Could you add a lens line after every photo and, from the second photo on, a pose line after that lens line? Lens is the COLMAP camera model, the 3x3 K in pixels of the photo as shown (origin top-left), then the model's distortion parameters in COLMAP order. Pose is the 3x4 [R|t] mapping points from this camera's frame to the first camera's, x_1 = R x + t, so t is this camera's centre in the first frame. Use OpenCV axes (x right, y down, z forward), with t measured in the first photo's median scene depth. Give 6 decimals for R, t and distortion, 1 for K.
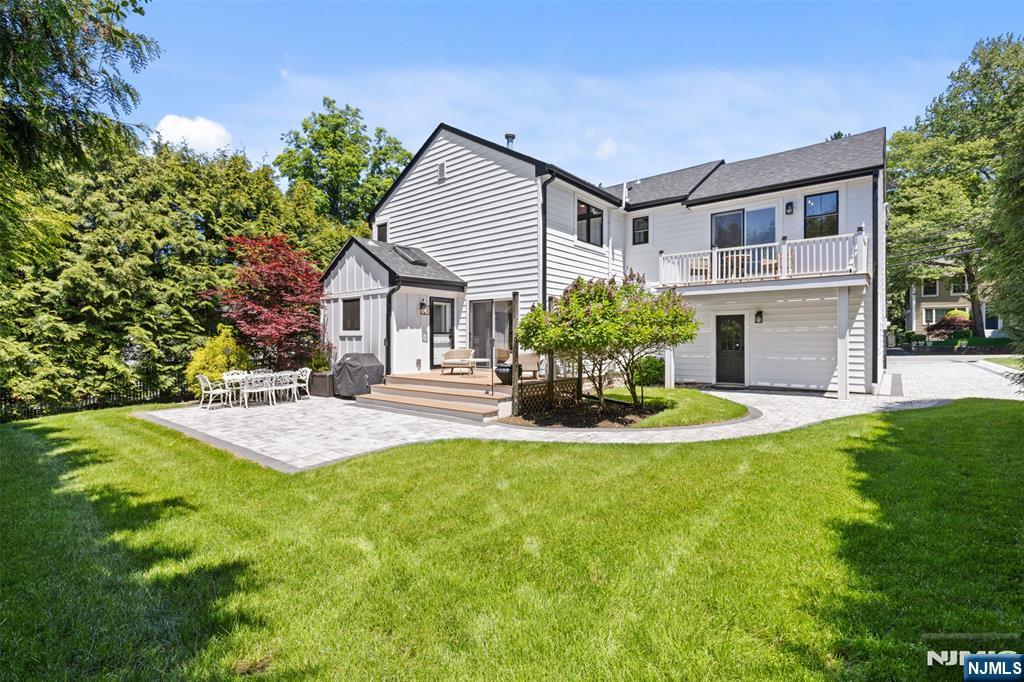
lens RADIAL K [[471.0, 0, 507.7], [0, 471.0, 339.4], [0, 0, 1]] dist [0.000755, 0.000107]
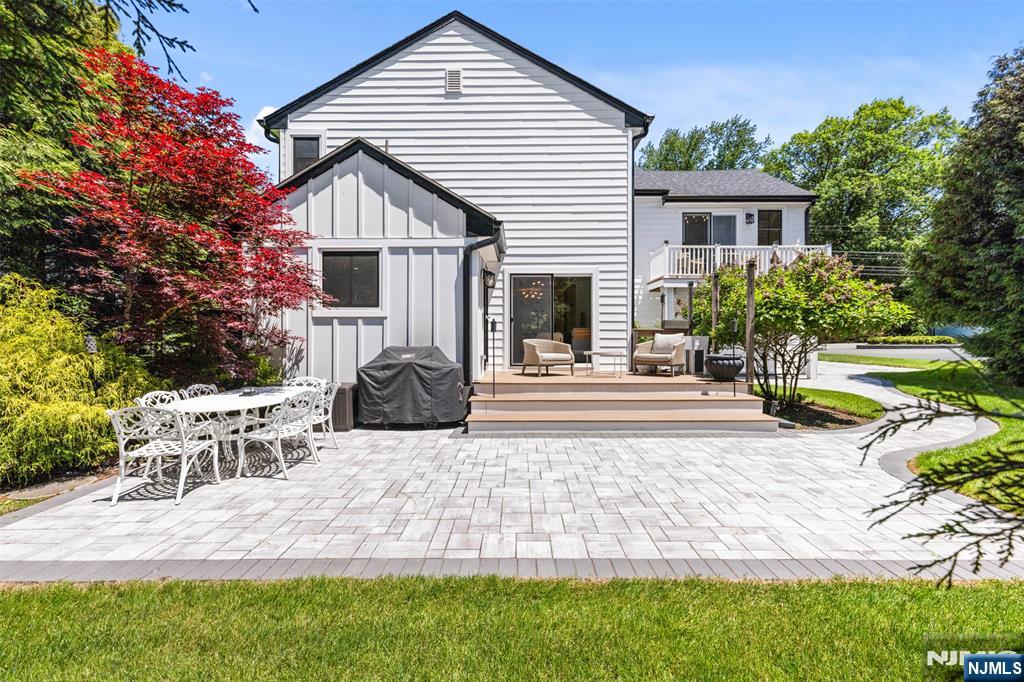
lens RADIAL K [[471.0, 0, 512.8], [0, 471.0, 339.7], [0, 0, 1]] dist [0.000755, 0.000107]
pose [[0.769082, 0.001807, 0.639148, -0.556632], [0.002772, 0.999977, -0.006164, 0.023878], [-0.639144, 0.006512, 0.769059, 0.461604]]
